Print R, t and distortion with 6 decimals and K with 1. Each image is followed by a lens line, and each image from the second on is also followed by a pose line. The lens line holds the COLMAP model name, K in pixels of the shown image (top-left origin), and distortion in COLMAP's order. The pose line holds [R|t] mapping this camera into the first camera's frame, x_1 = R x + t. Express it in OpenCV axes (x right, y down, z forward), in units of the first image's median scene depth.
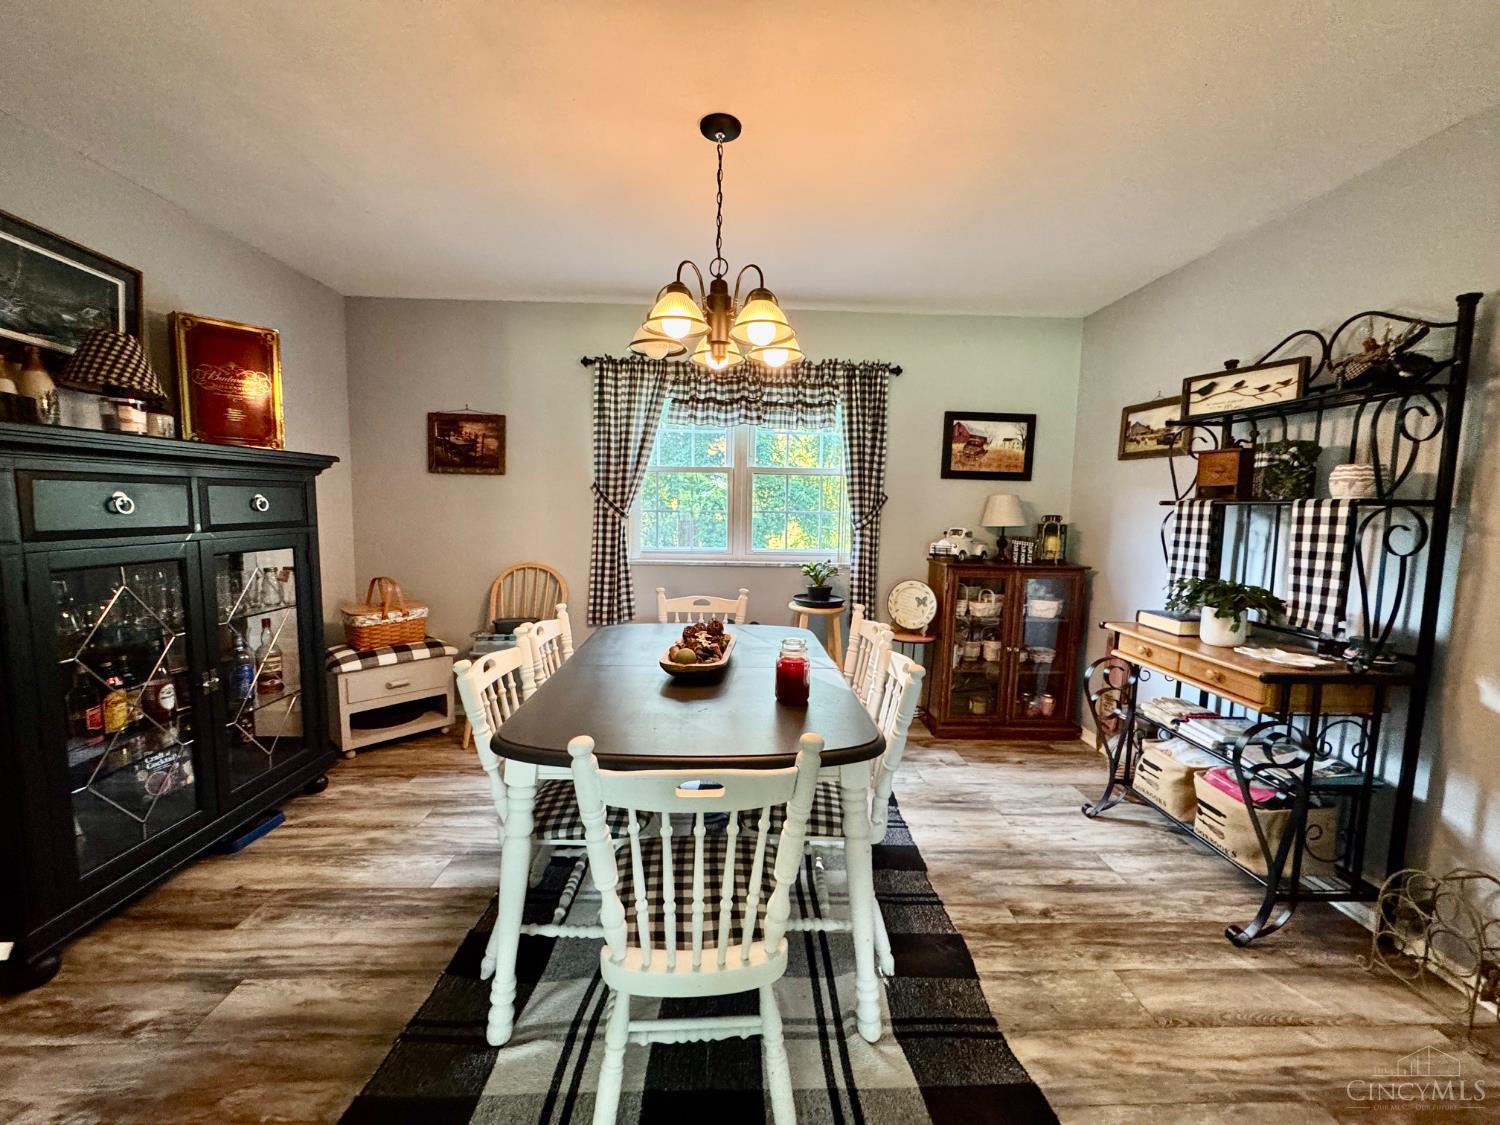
lens RADIAL K [[600.1, 0, 749.1], [0, 600.1, 561.7], [0, 0, 1]] dist [-0.000574, -0.000003]
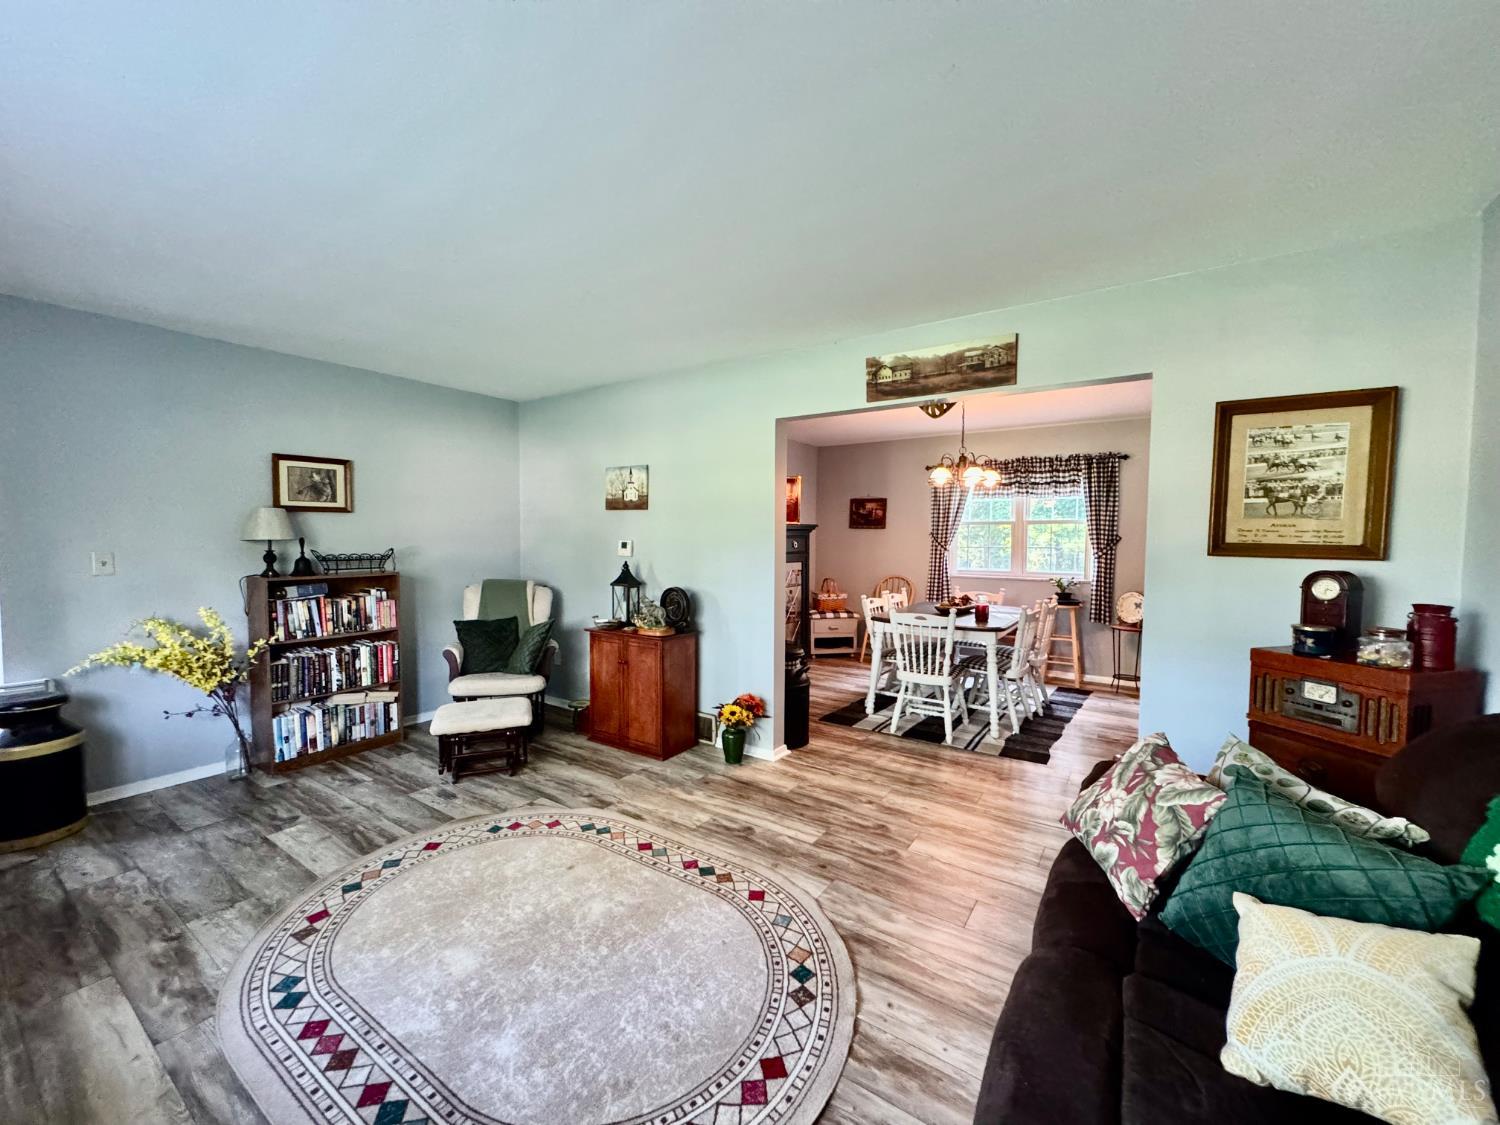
lens RADIAL K [[600.1, 0, 749.3], [0, 600.1, 565.9], [0, 0, 1]] dist [-0.000574, -0.000003]
pose [[0.808024, 0.016125, -0.588928, 0.385612], [-0.047894, 0.998115, -0.038383, 0.071963], [0.587199, 0.059220, 0.807273, -0.824736]]
